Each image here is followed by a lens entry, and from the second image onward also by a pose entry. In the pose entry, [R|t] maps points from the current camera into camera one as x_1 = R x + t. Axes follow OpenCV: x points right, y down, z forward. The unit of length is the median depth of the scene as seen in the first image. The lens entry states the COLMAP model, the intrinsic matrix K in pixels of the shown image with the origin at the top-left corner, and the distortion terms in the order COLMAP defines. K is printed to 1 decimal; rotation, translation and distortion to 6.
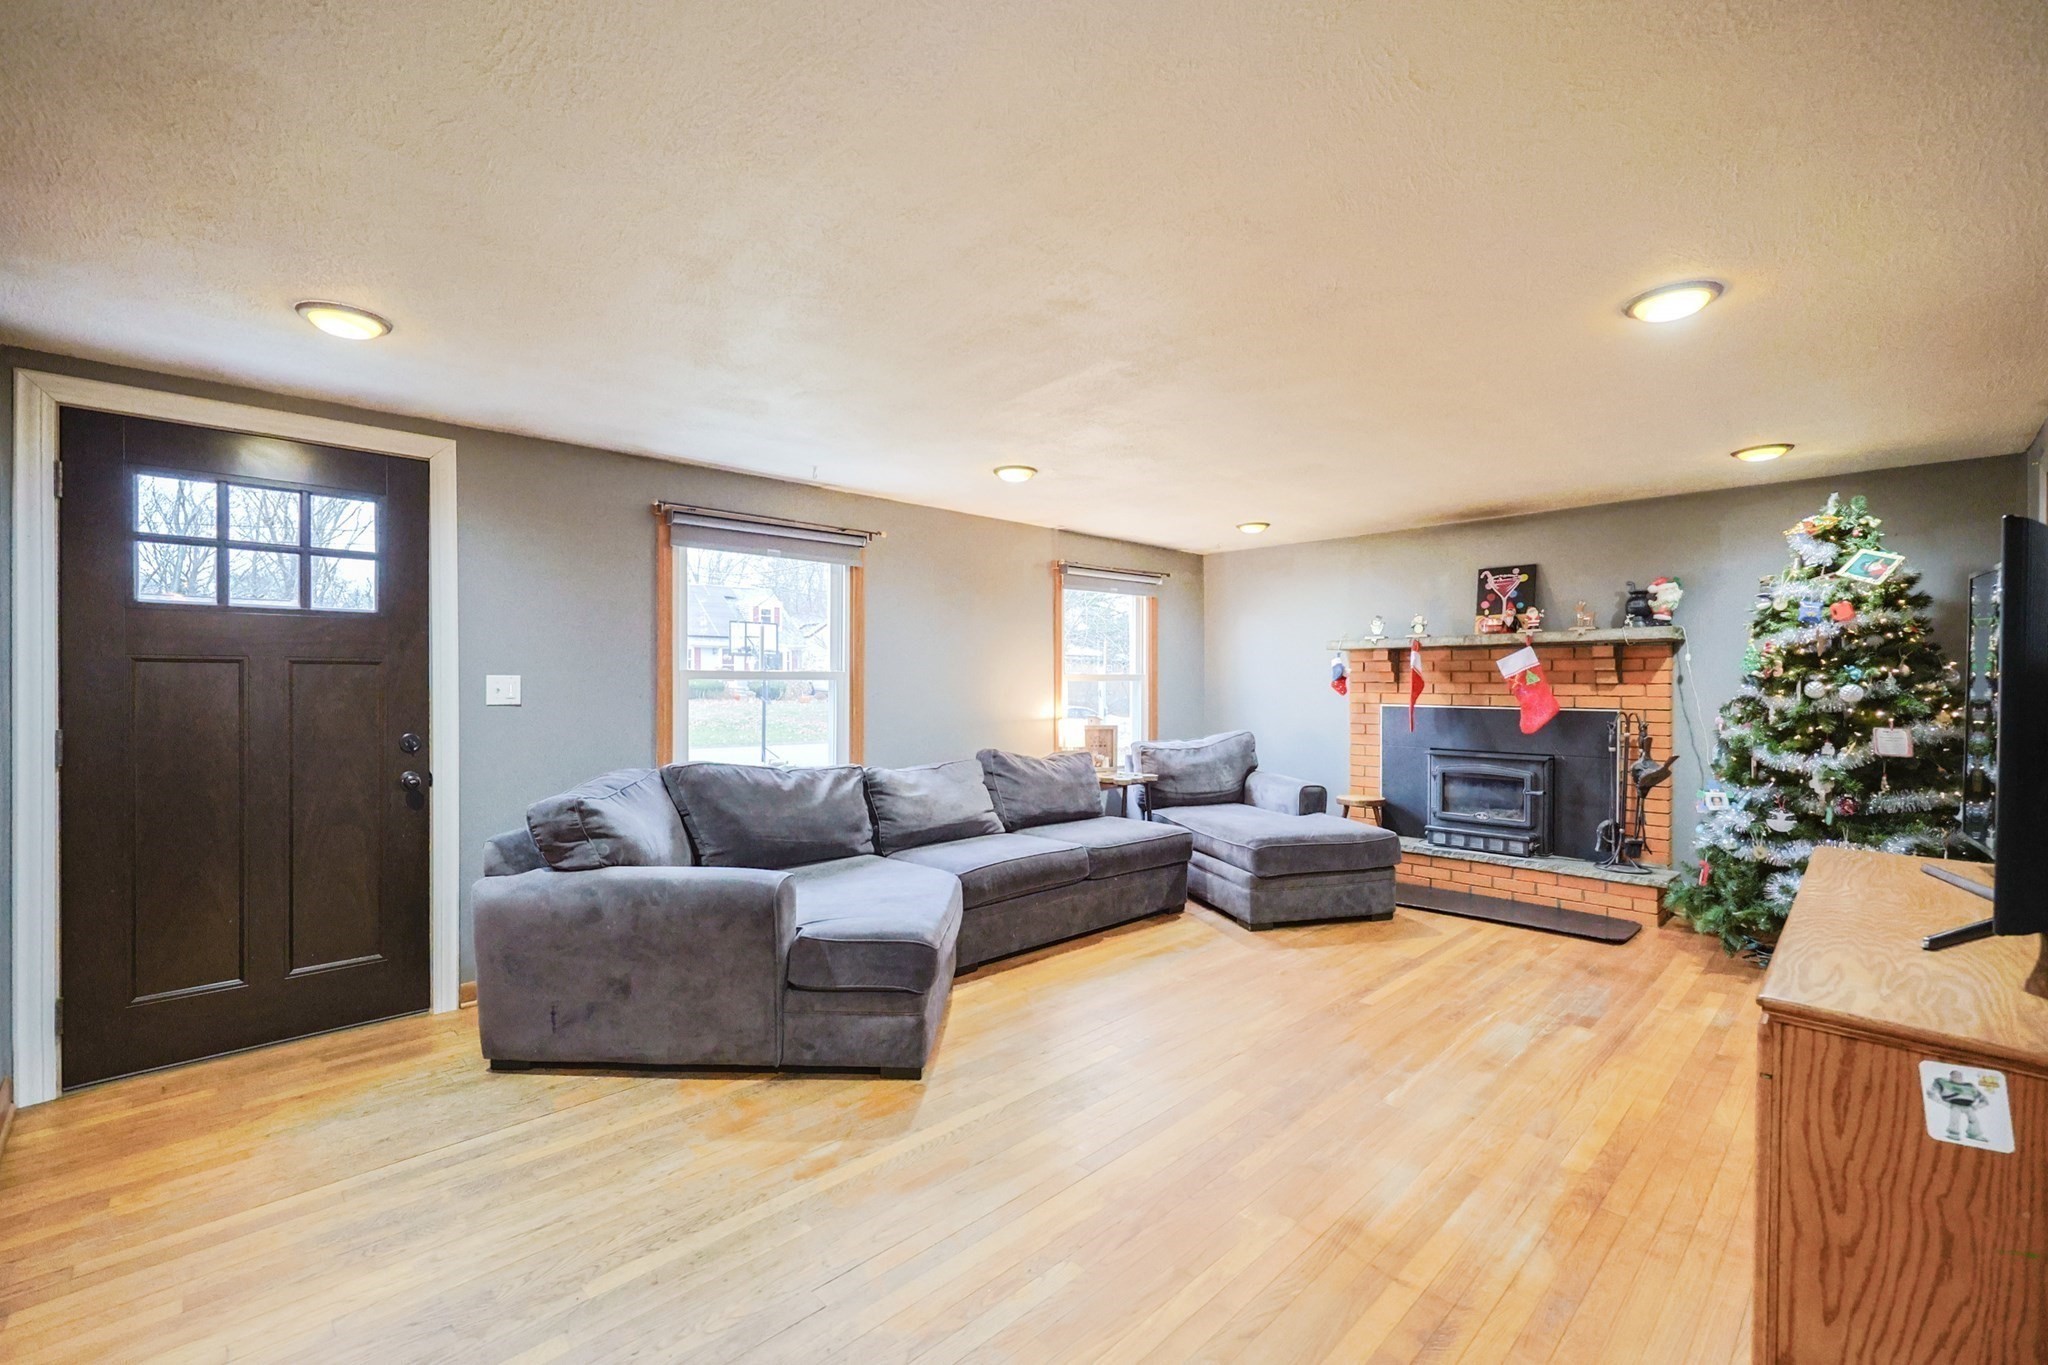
lens RADIAL K [[874.6, 0, 1011.8], [0, 874.6, 685.3], [0, 0, 1]] dist [-0.000985, -0.000159]
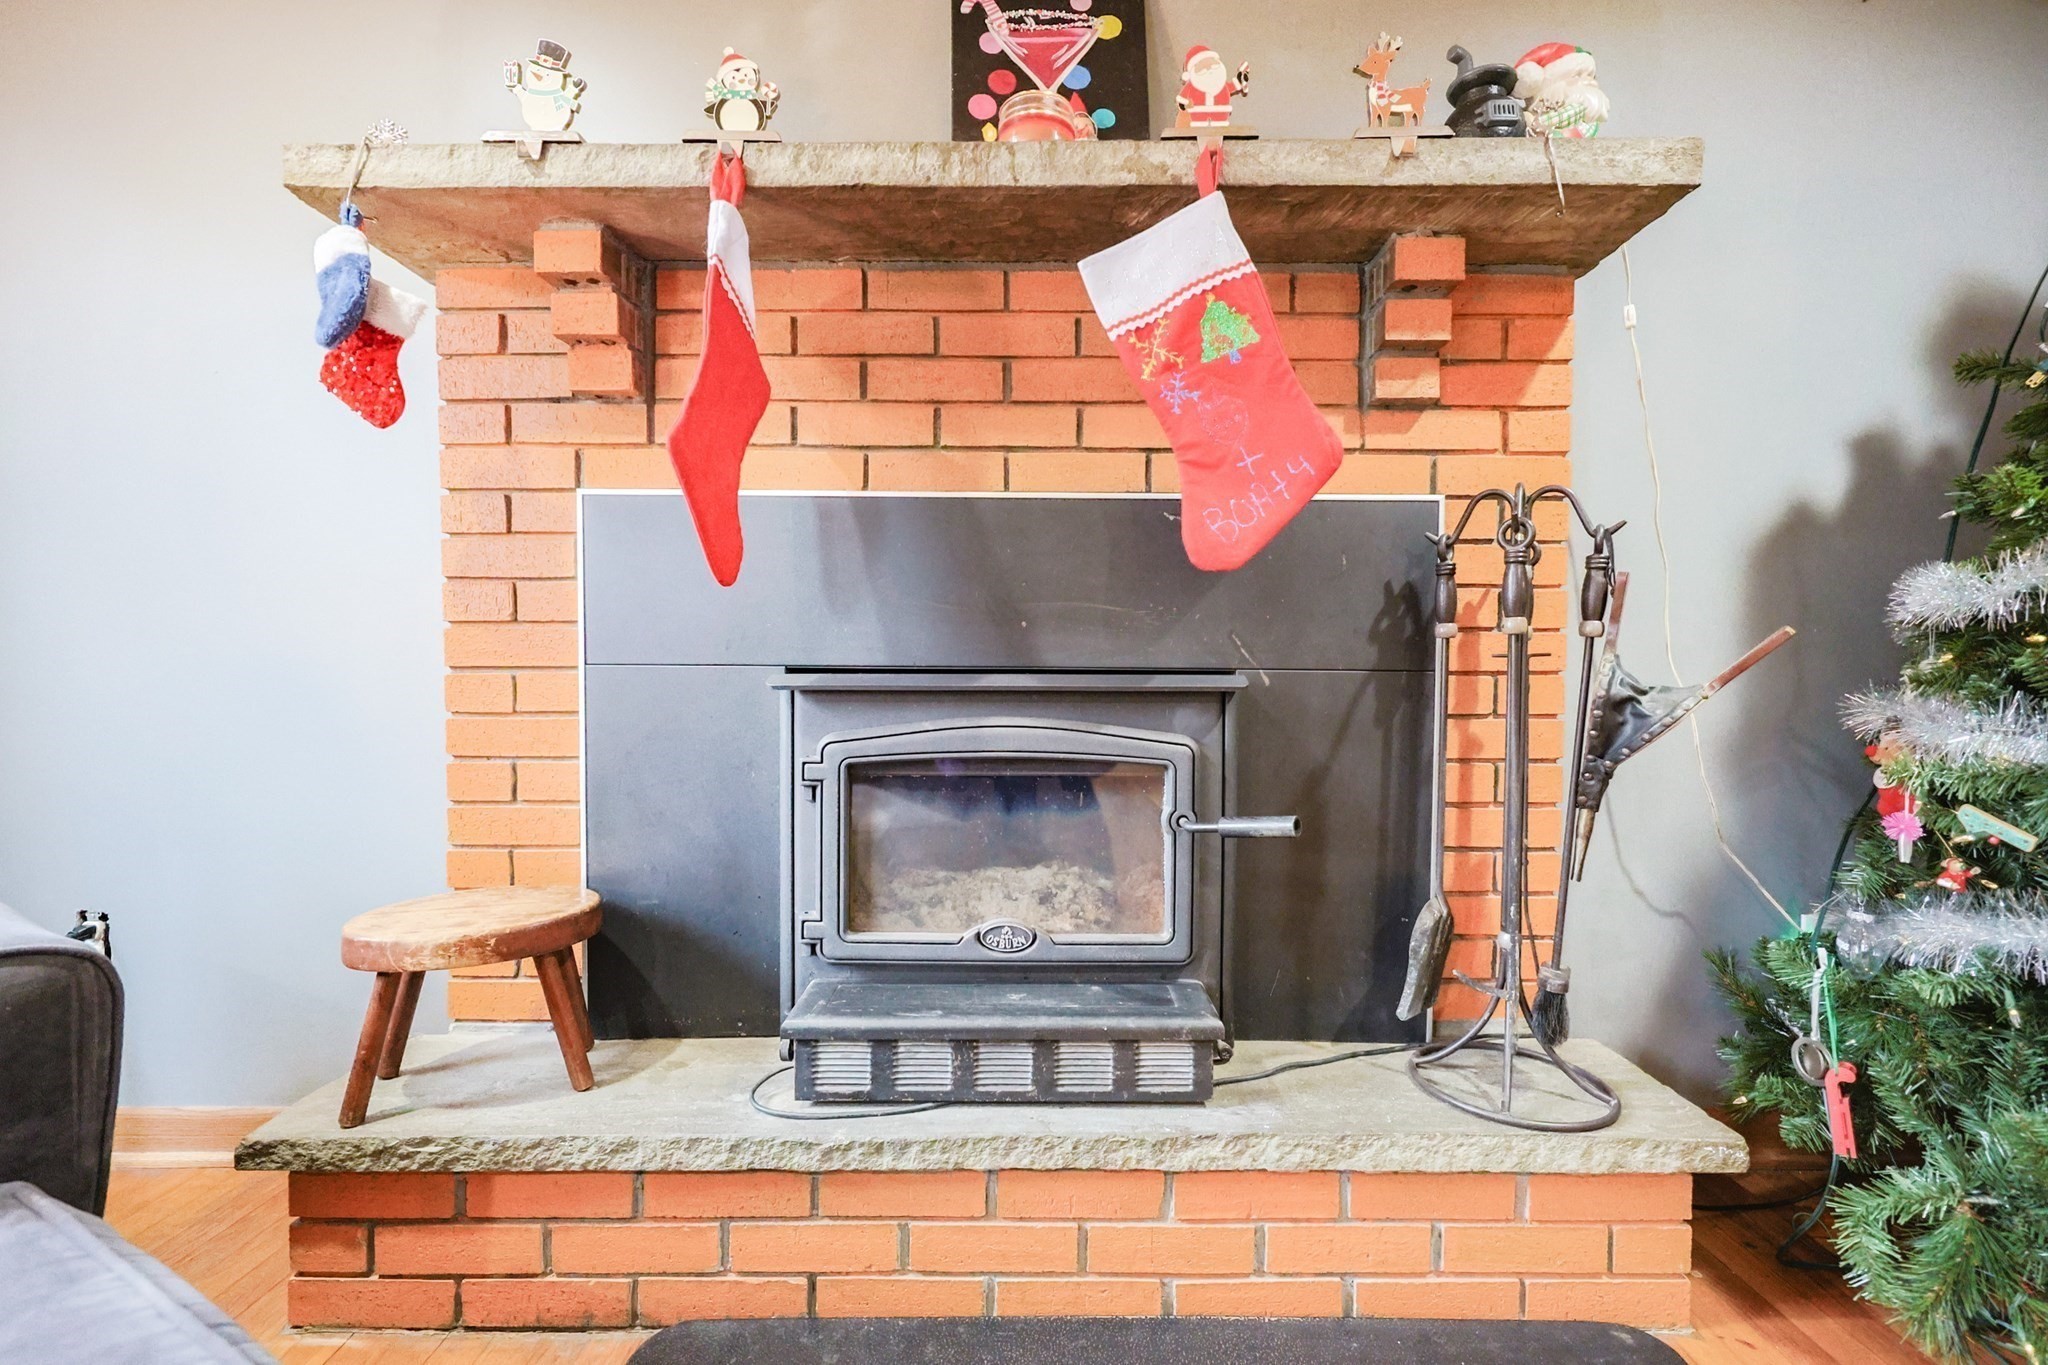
lens RADIAL K [[874.6, 0, 1050.4], [0, 874.6, 675.2], [0, 0, 1]] dist [-0.000985, -0.000159]
pose [[0.680451, -0.020585, 0.732505, 0.402598], [0.002559, 0.999666, 0.025715, 0.078309], [-0.732789, -0.015624, 0.680276, 0.897656]]
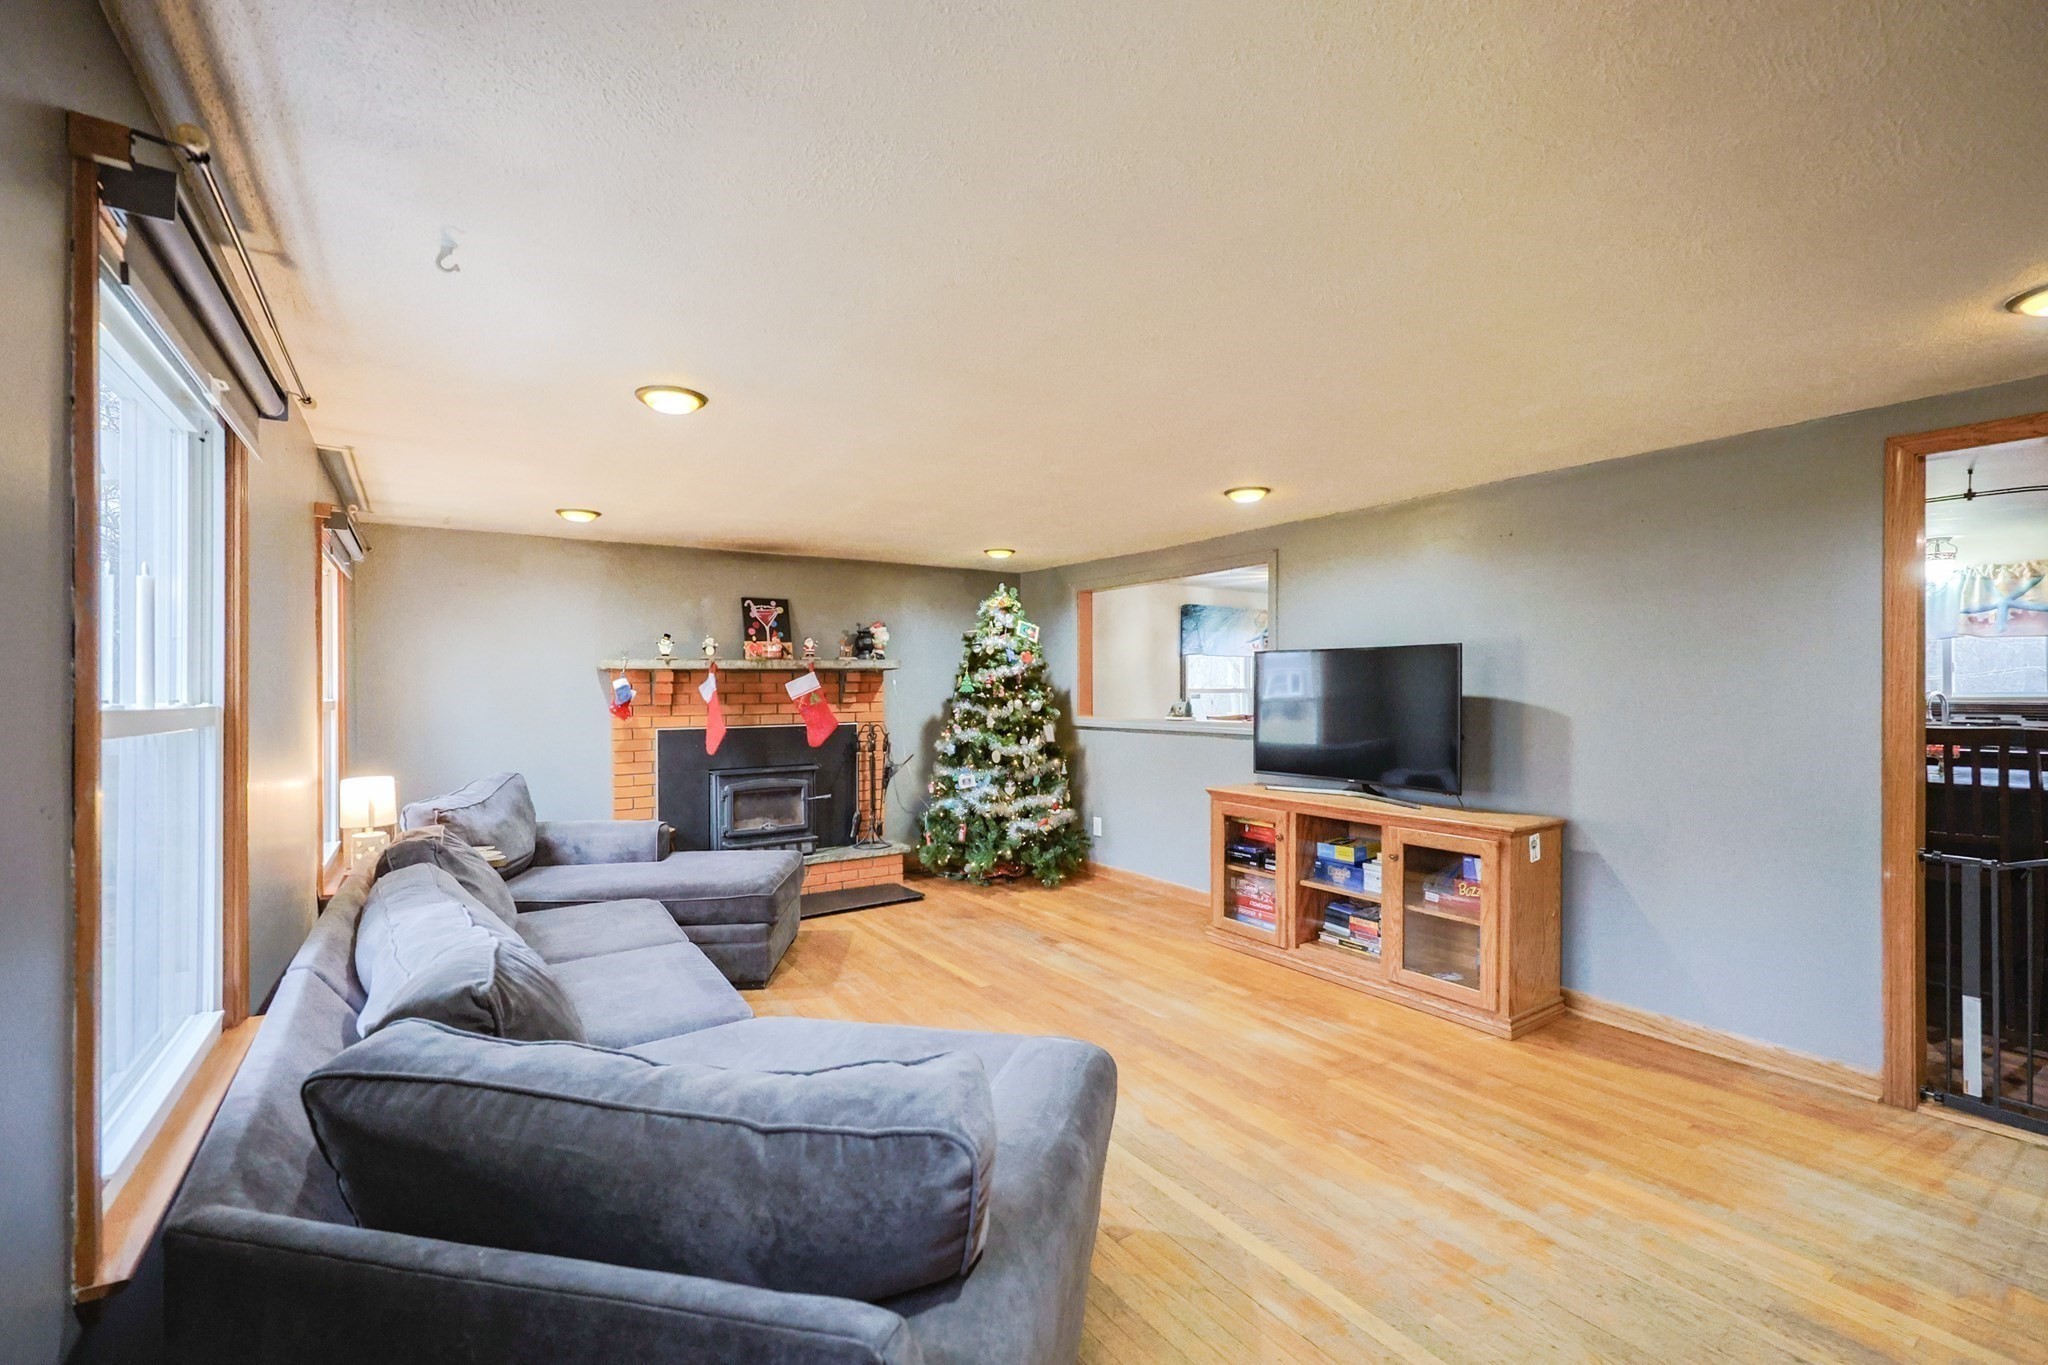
lens RADIAL K [[874.6, 0, 1019.6], [0, 874.6, 681.0], [0, 0, 1]] dist [-0.000985, -0.000159]
pose [[0.169698, 0.007488, 0.985468, -0.519904], [0.015442, 0.999828, -0.010256, -0.016131], [-0.985375, 0.016958, 0.169553, 0.547697]]
